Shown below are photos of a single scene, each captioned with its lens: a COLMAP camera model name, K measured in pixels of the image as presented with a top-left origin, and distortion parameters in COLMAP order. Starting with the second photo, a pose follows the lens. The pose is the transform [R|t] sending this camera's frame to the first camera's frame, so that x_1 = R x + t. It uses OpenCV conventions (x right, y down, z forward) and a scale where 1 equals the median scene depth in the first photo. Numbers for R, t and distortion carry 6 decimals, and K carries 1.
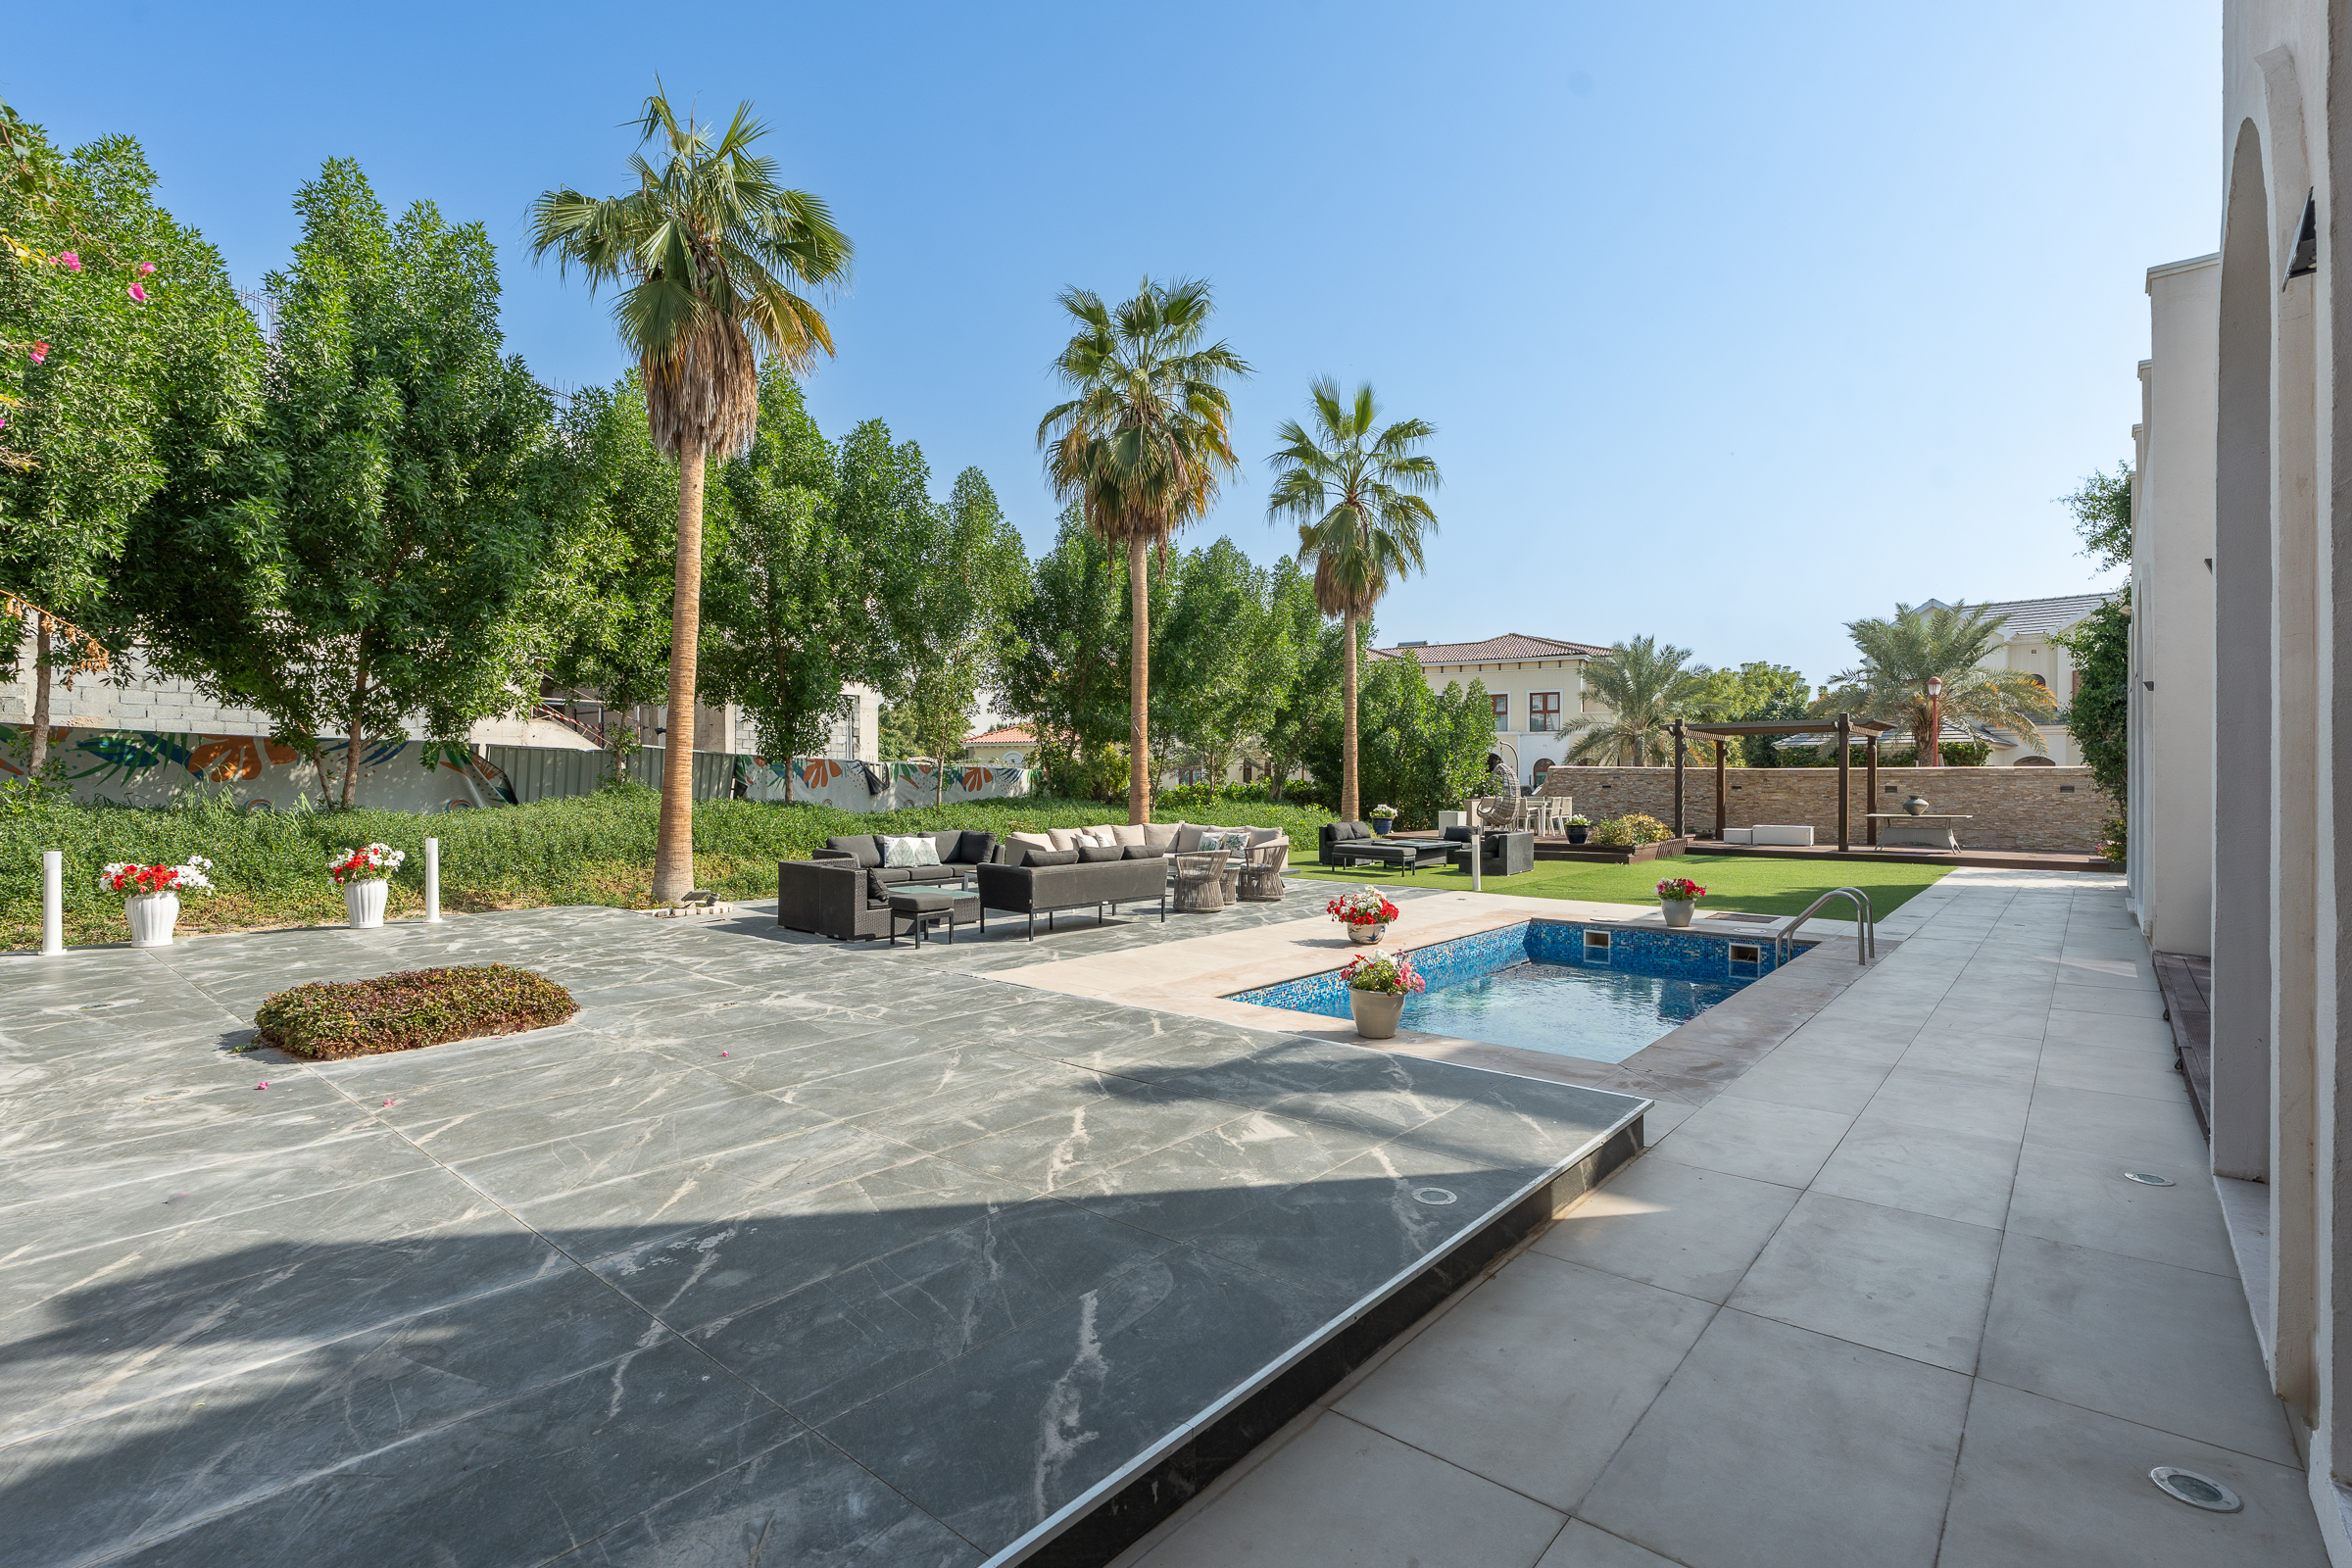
lens RADIAL K [[1082.4, 0, 1176.0], [0, 1082.4, 784.0], [0, 0, 1]] dist [-0.003224, 0.000791]
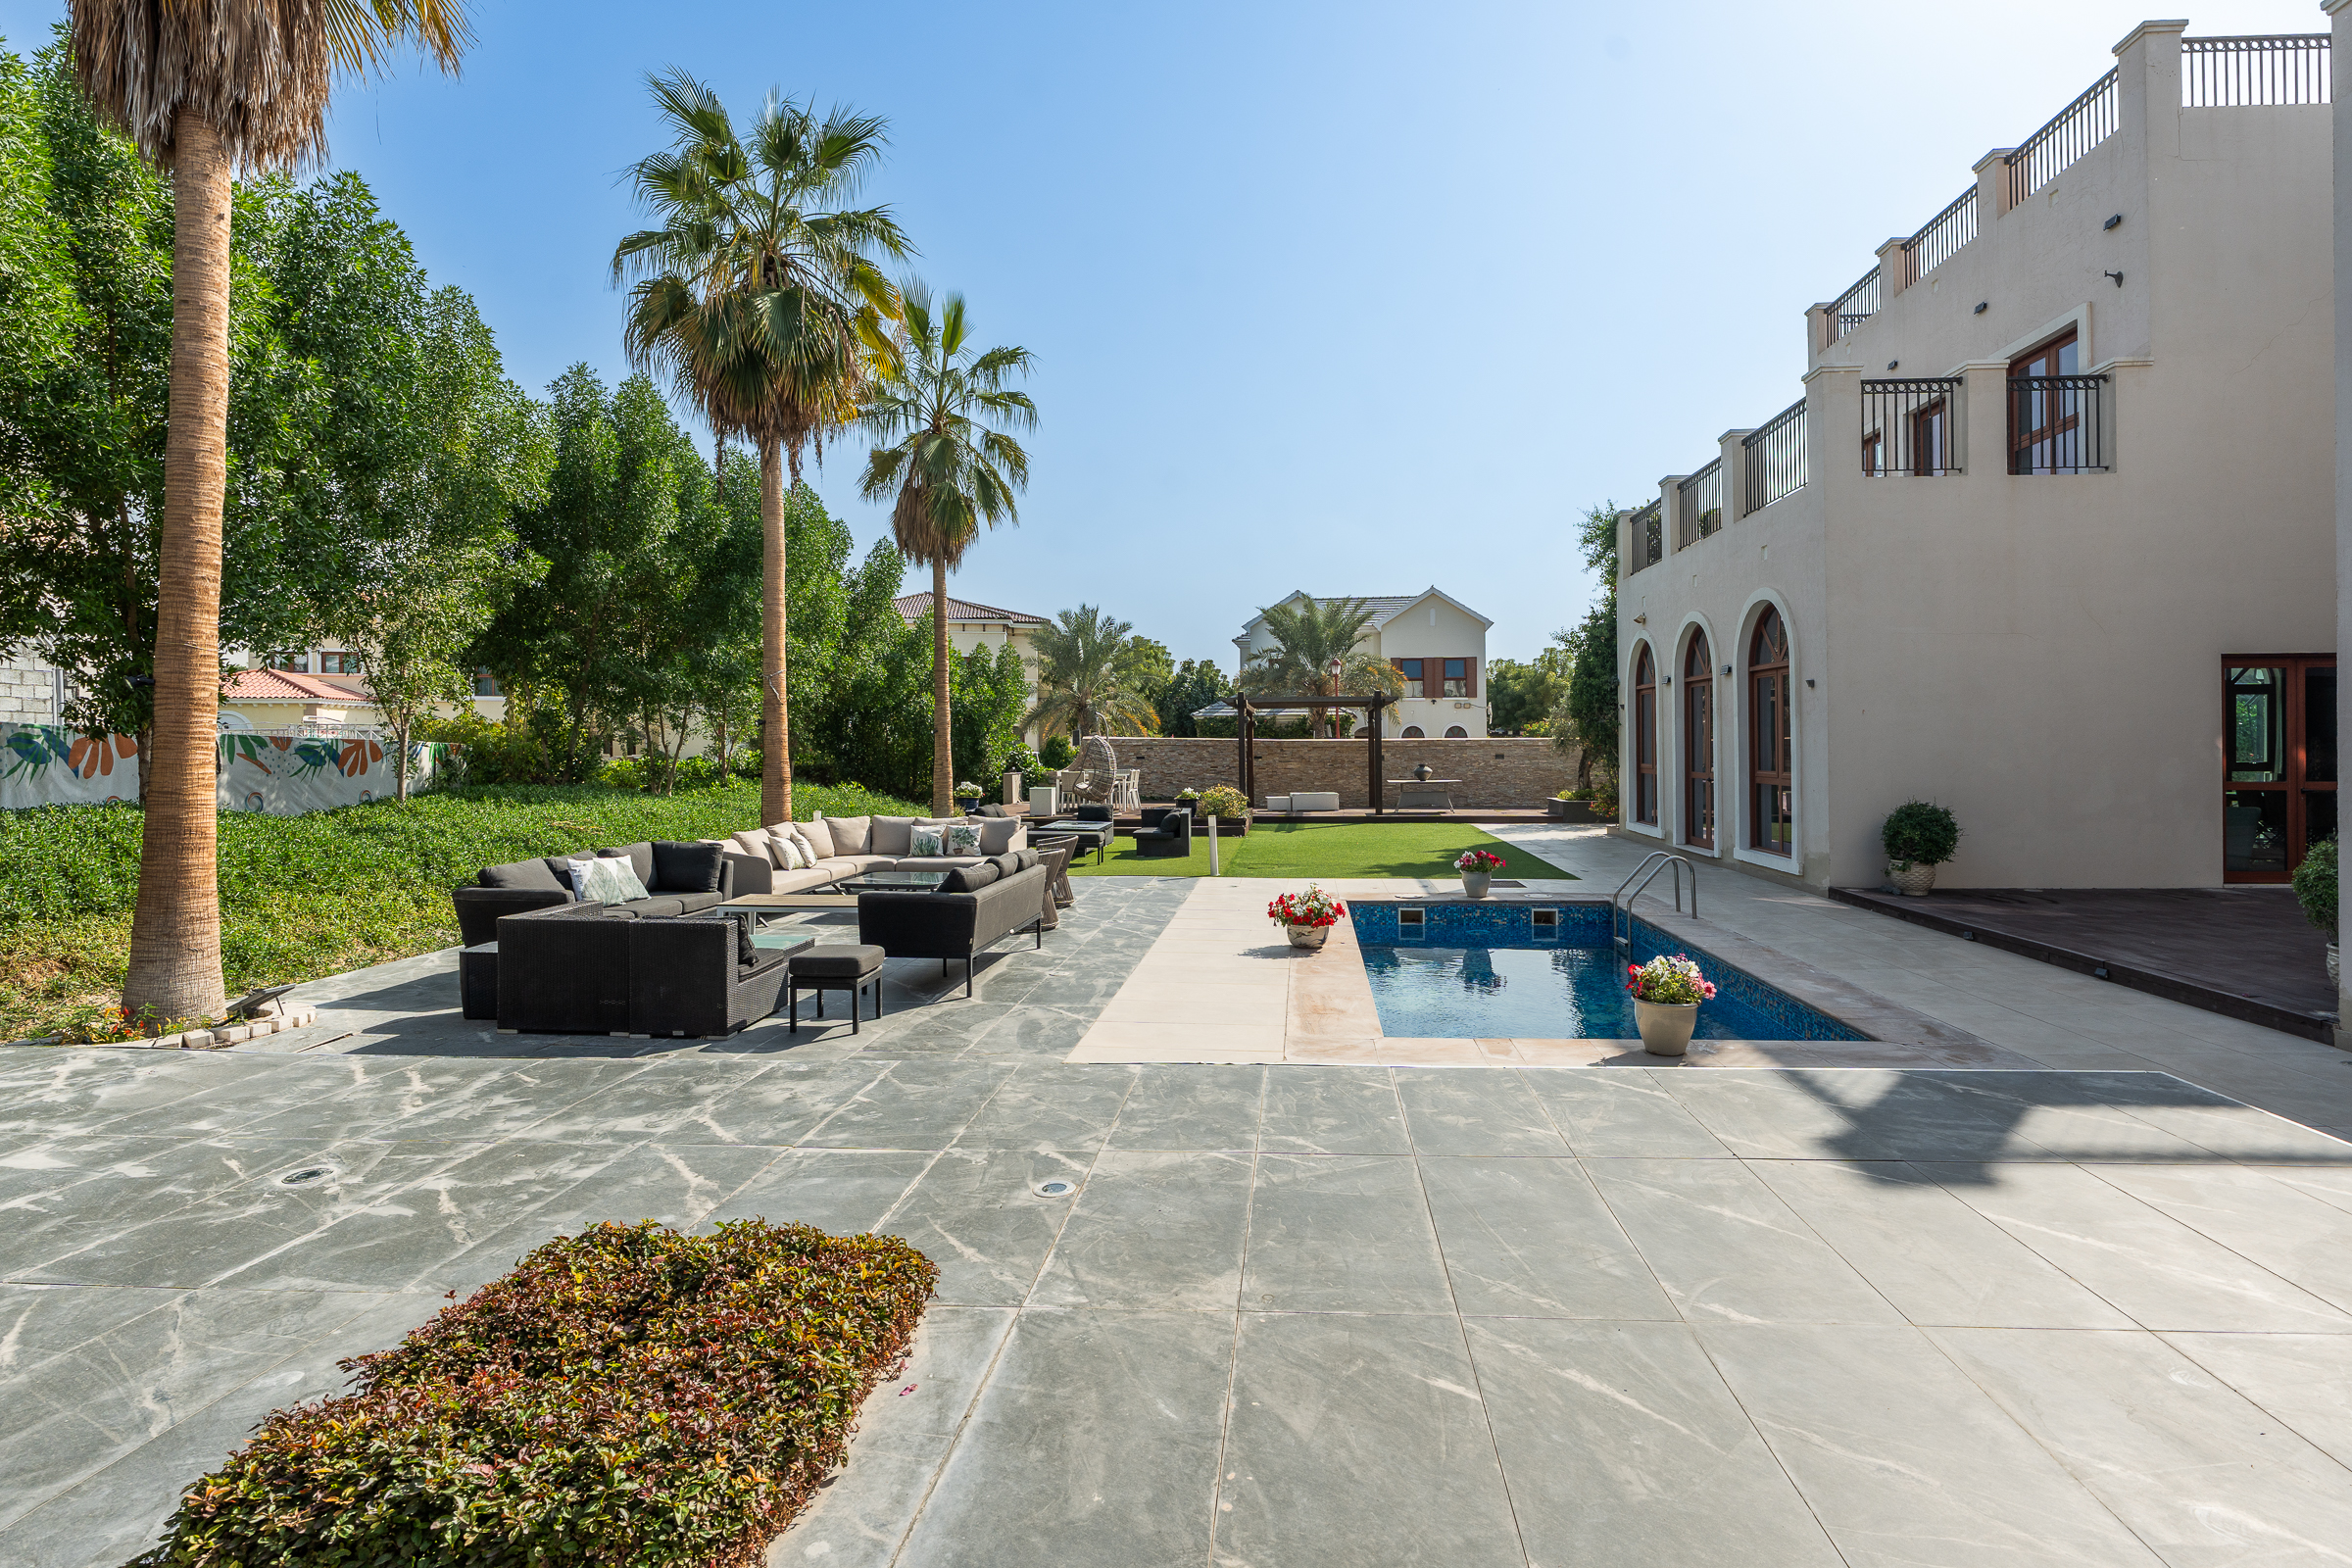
lens RADIAL K [[1150.7, 0, 1179.8], [0, 1150.7, 754.4], [0, 0, 1]] dist [-0.019875, 0.012188]
pose [[0.797337, -0.010000, 0.603452, -0.286819], [0.007216, 0.999949, 0.007036, -0.010520], [-0.603492, -0.001255, 0.797368, 0.192763]]
